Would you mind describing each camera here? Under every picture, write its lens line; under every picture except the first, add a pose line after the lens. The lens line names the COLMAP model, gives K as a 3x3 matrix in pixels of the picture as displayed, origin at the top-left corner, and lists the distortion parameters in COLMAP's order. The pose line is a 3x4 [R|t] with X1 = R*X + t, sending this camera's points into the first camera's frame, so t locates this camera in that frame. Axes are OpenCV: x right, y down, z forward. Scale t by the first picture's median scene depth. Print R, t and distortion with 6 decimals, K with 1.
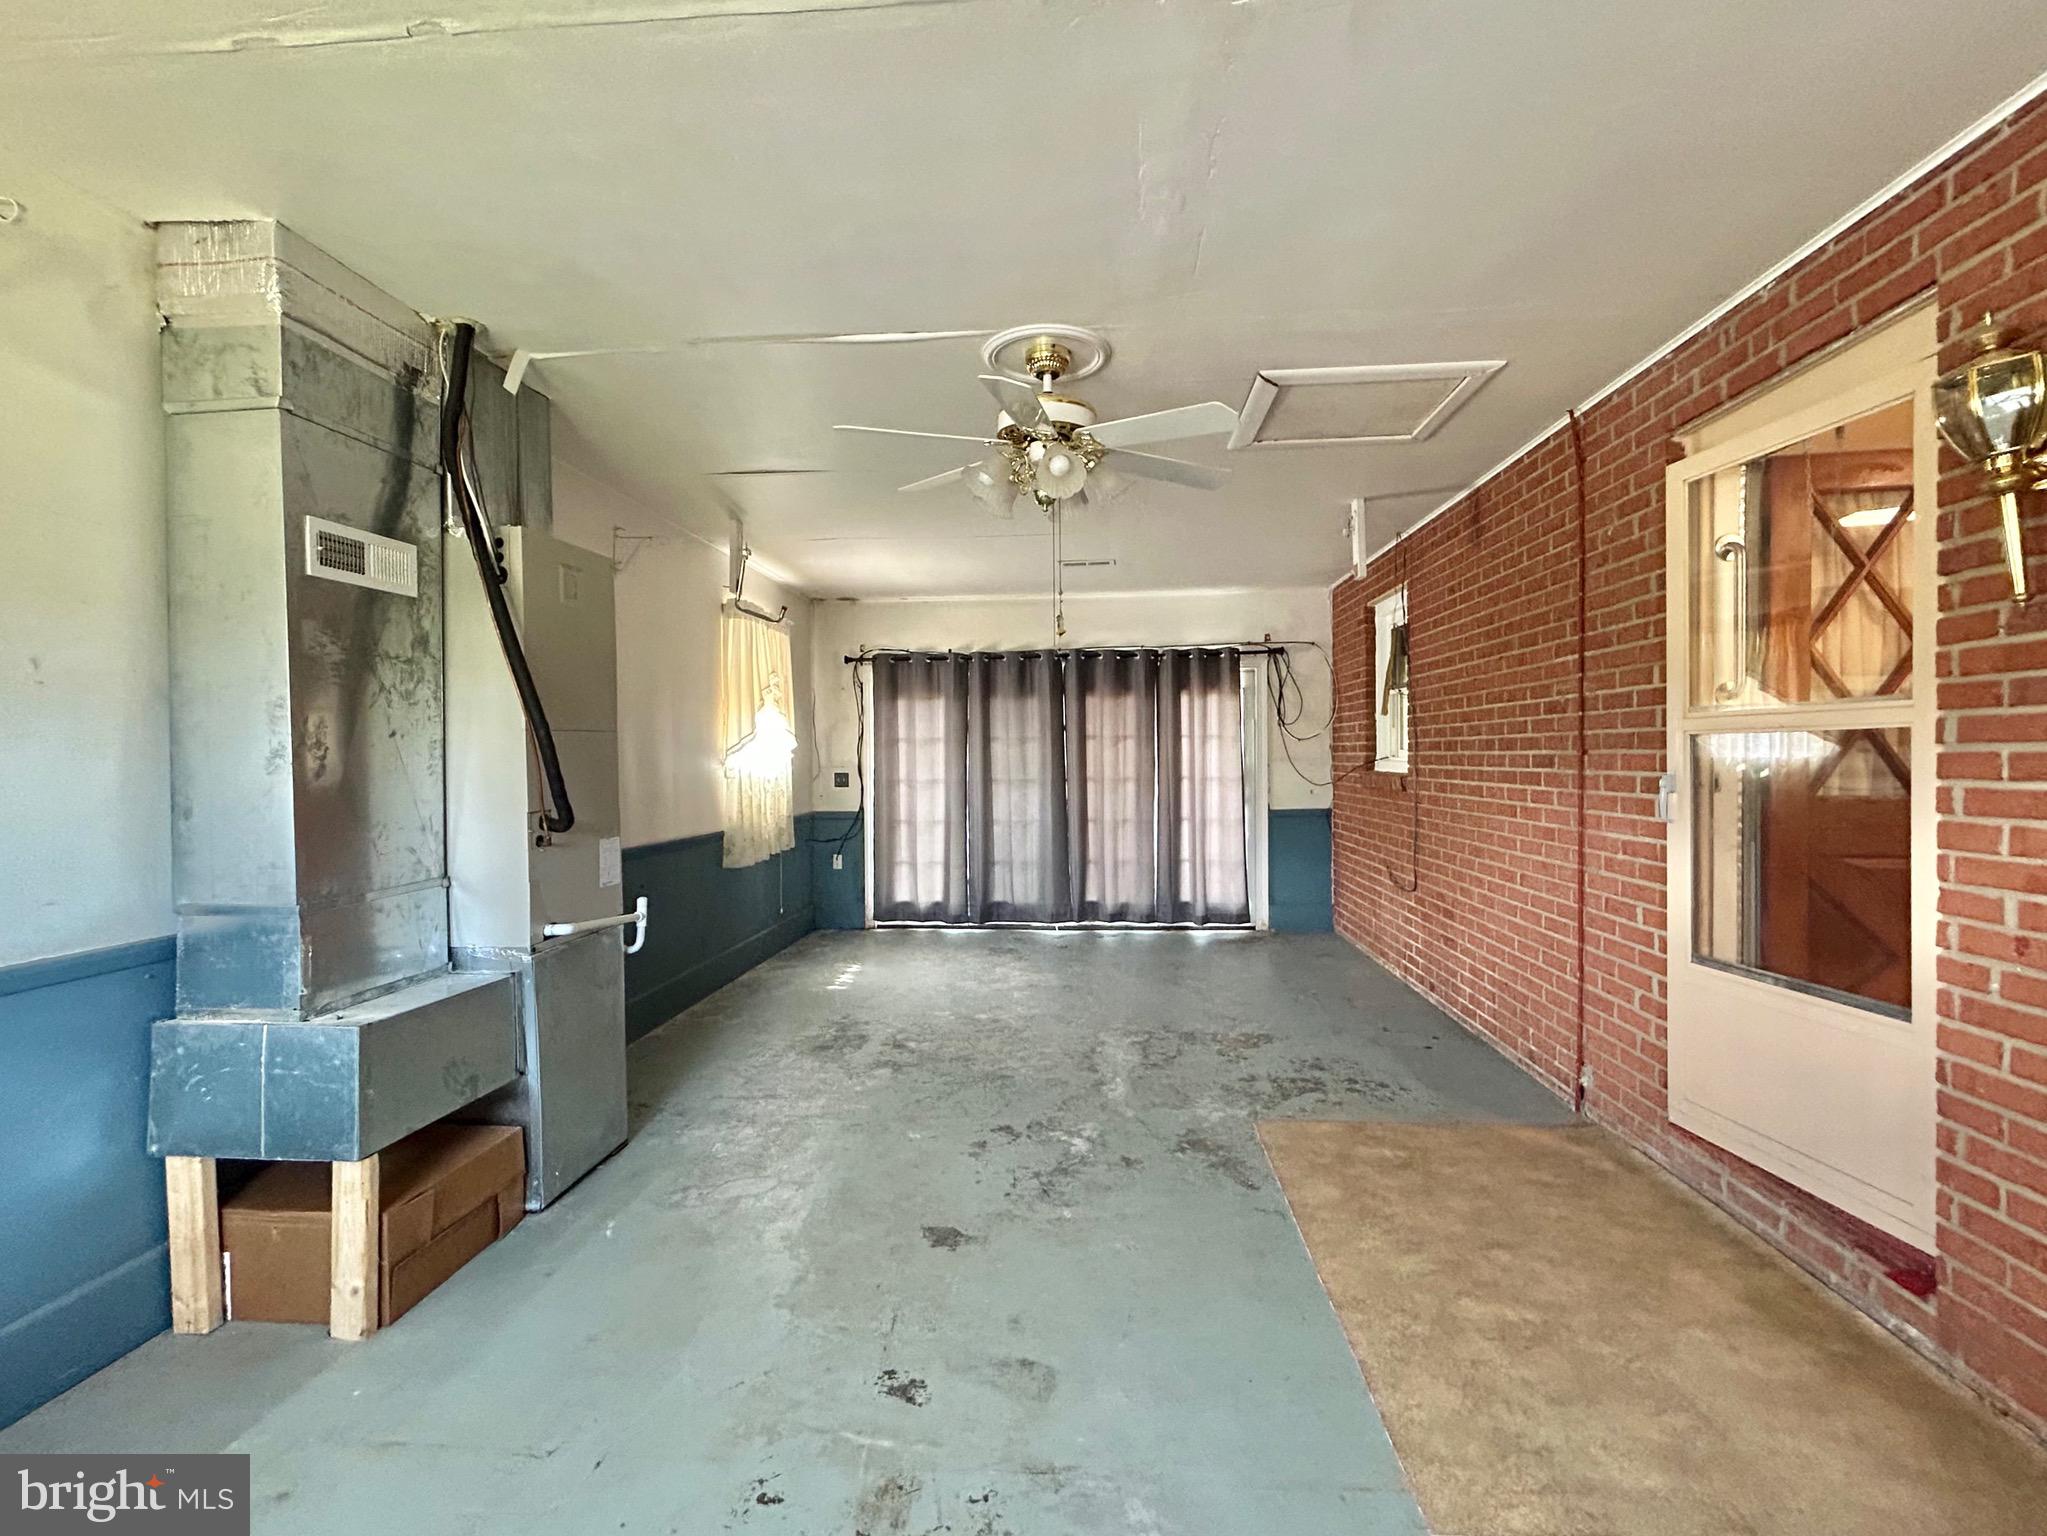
lens RADIAL K [[836.2, 0, 1023.2], [0, 836.2, 766.4], [0, 0, 1]] dist [0.001157, 0.000025]
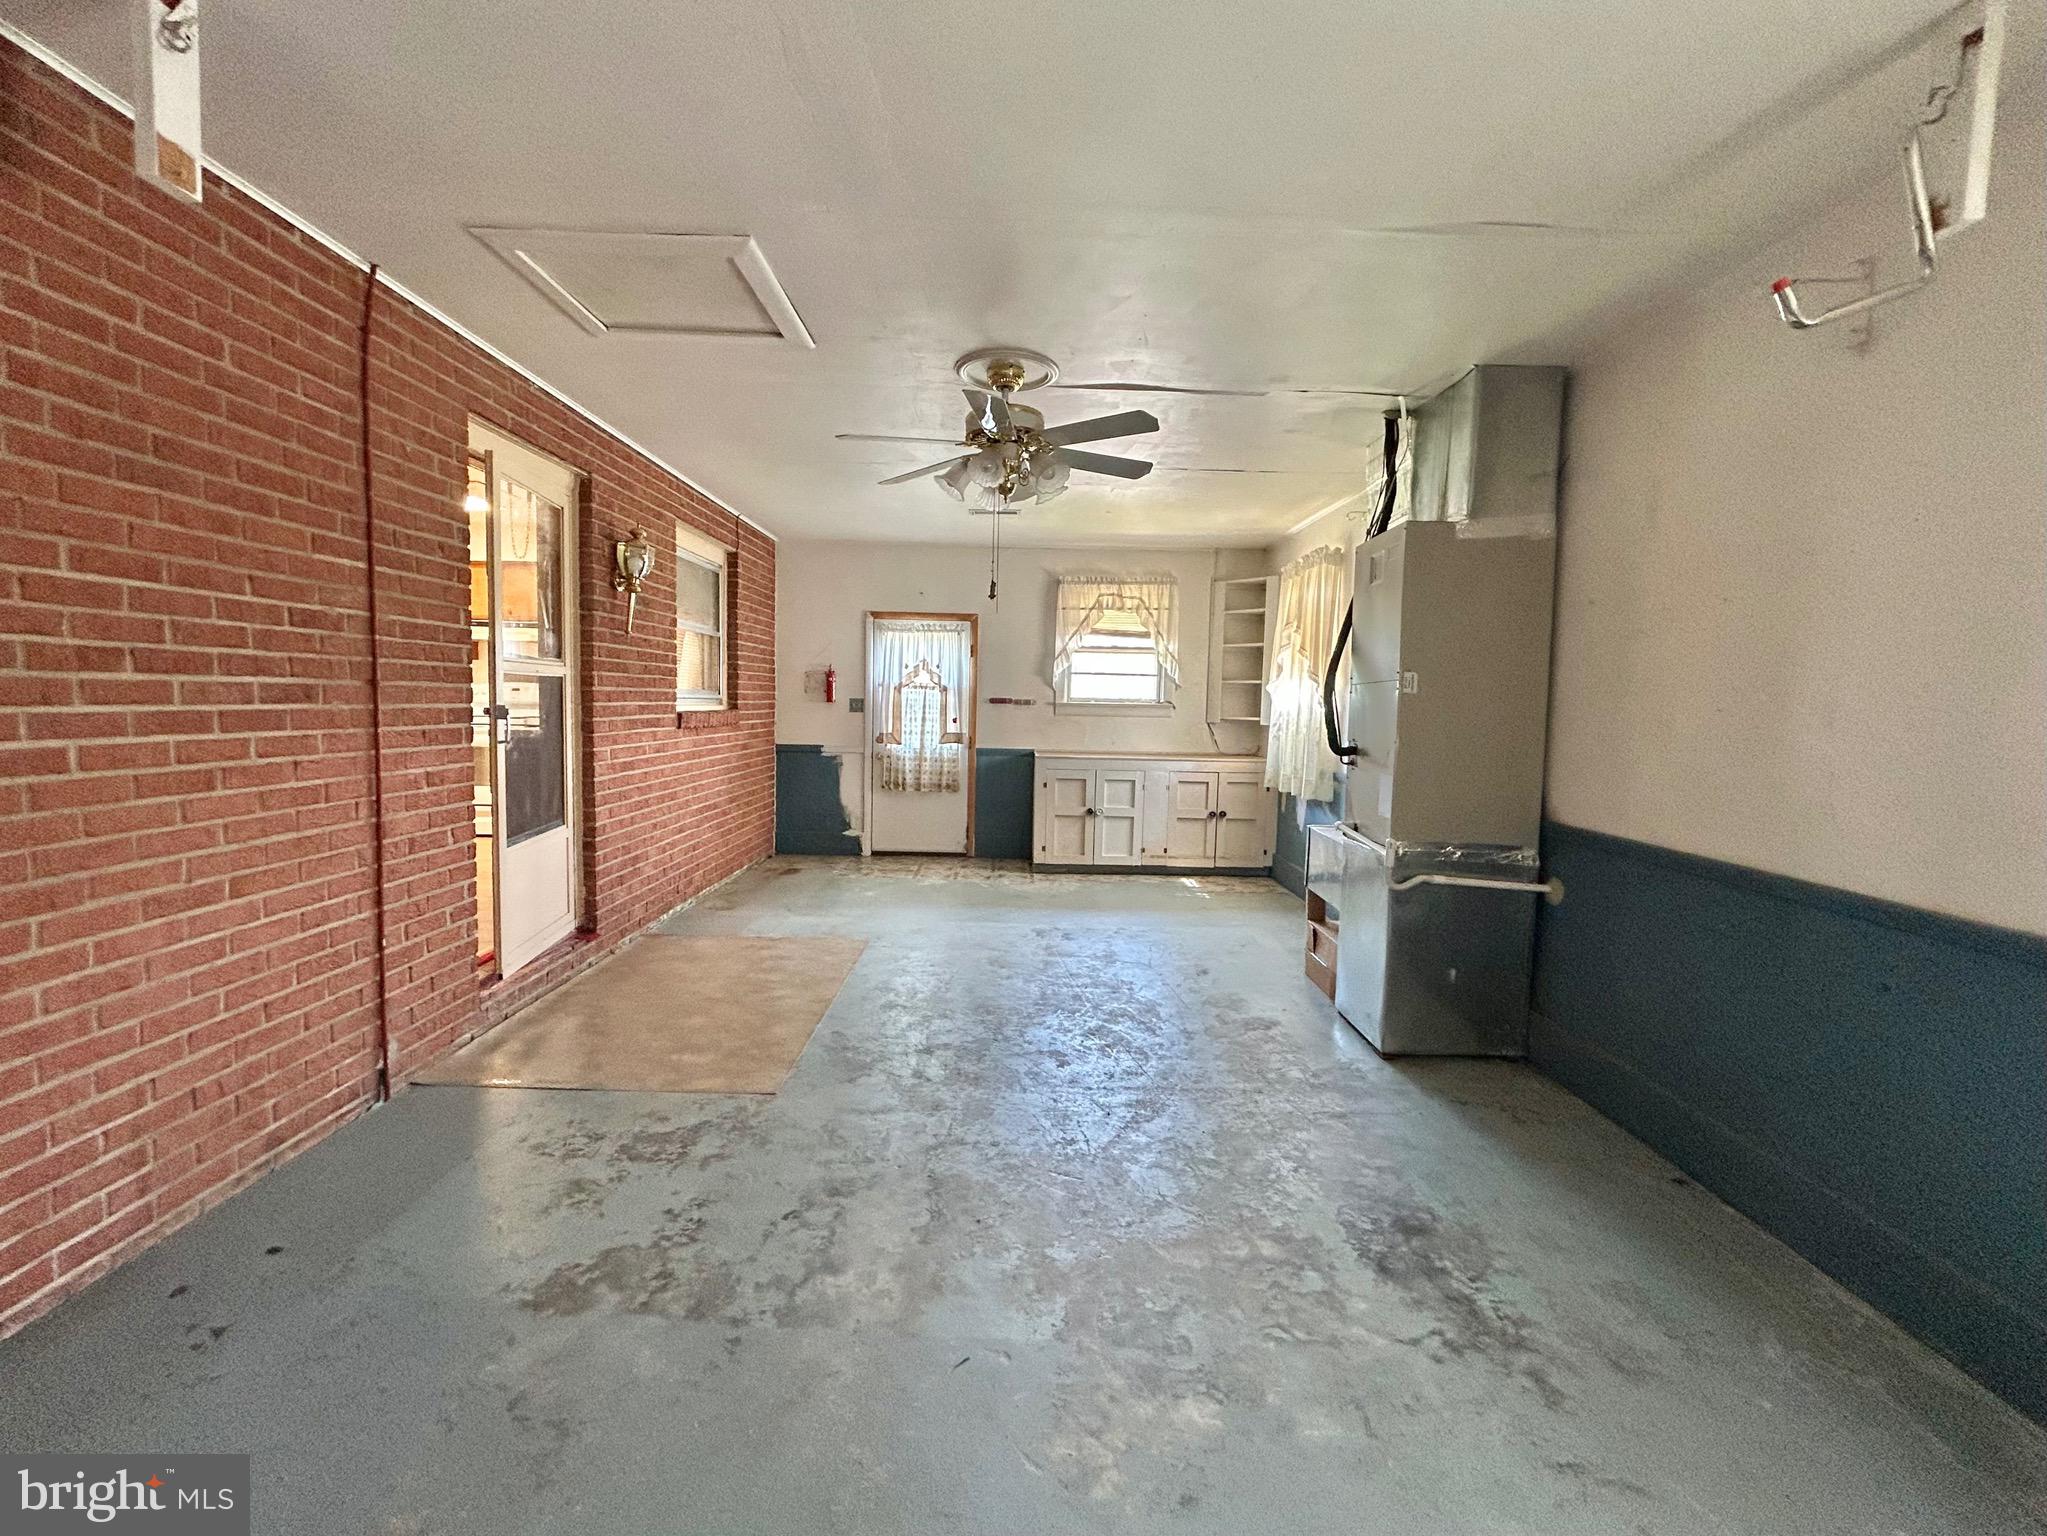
lens RADIAL K [[836.2, 0, 1029.1], [0, 836.2, 764.6], [0, 0, 1]] dist [0.001157, 0.000025]
pose [[-0.995554, -0.007082, -0.093929, 0.078533], [-0.015813, 0.995584, 0.092534, -0.020977], [0.092859, 0.093608, -0.991269, 1.704492]]
